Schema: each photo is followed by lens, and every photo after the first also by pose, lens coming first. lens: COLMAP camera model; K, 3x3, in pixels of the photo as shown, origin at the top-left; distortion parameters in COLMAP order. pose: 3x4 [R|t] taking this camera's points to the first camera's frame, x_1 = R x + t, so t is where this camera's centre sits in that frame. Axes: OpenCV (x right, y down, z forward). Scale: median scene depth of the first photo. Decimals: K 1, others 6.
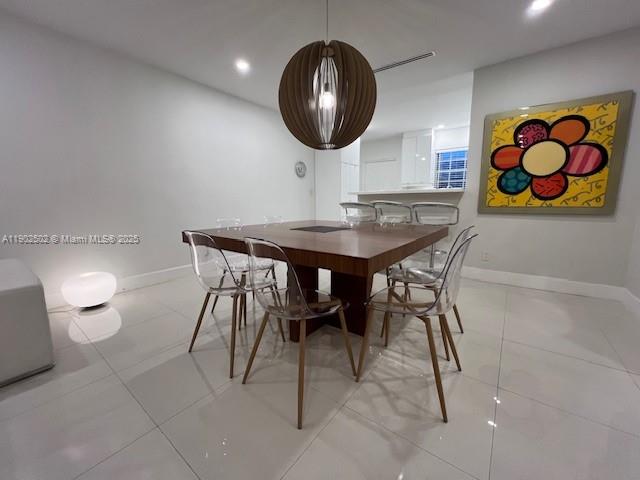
lens RADIAL K [[255.2, 0, 319.5], [0, 255.2, 238.6], [0, 0, 1]] dist [-0.001542, -0.000295]
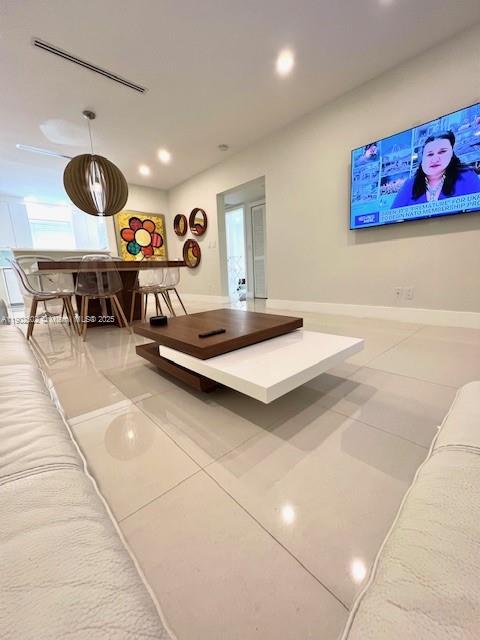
lens RADIAL K [[255.2, 0, 238.2], [0, 255.2, 319.4], [0, 0, 1]] dist [-0.001542, -0.000295]
pose [[0.180579, -0.192787, 0.964481, -1.148488], [0.182095, 0.970203, 0.159837, 0.145241], [-0.966557, 0.146764, 0.210304, -0.092660]]
